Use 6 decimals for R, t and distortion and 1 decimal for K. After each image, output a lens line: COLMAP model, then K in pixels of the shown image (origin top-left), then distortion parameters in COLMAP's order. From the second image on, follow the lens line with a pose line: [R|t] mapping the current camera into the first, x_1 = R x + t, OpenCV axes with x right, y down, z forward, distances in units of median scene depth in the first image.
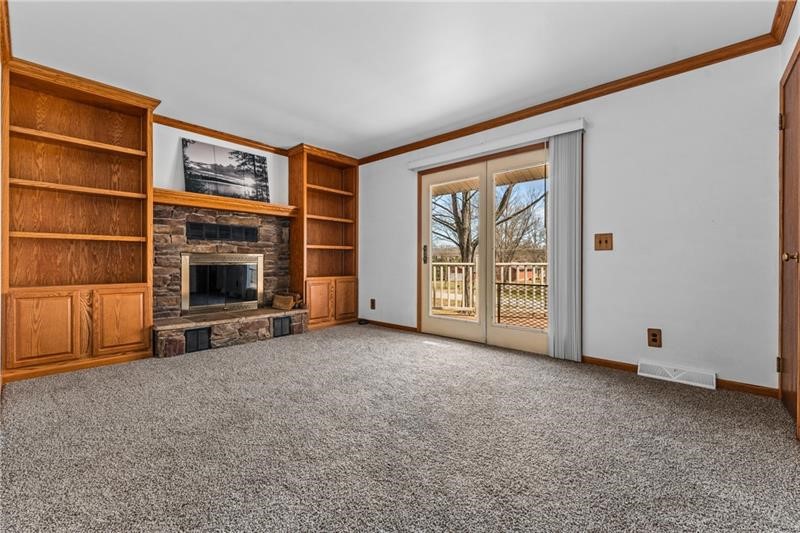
lens RADIAL K [[328.2, 0, 400.0], [0, 328.2, 266.5], [0, 0, 1]] dist [-0.002565, -0.000211]
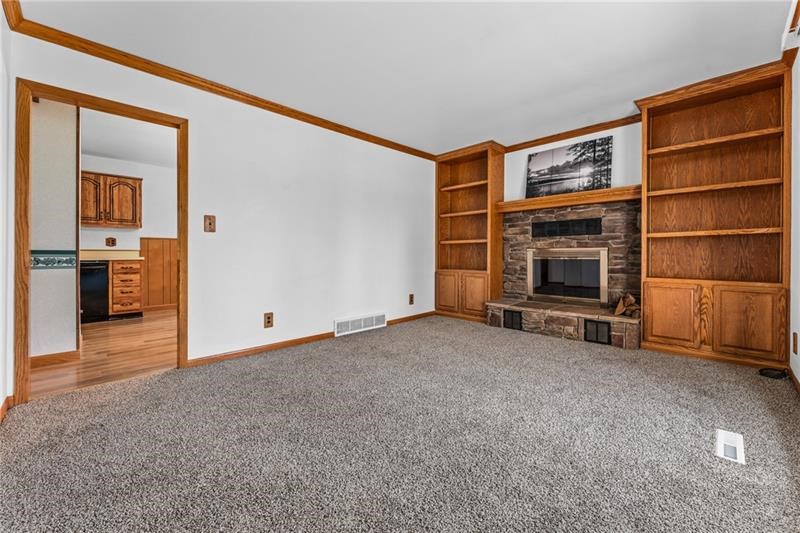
lens RADIAL K [[328.1, 0, 416.3], [0, 328.1, 257.2], [0, 0, 1]] dist [-0.000213, -0.000220]
pose [[-0.019862, 0.001333, -0.999802, 0.514541], [-0.016100, 0.999869, 0.001653, -0.005458], [0.999673, 0.016129, -0.019838, 0.554198]]
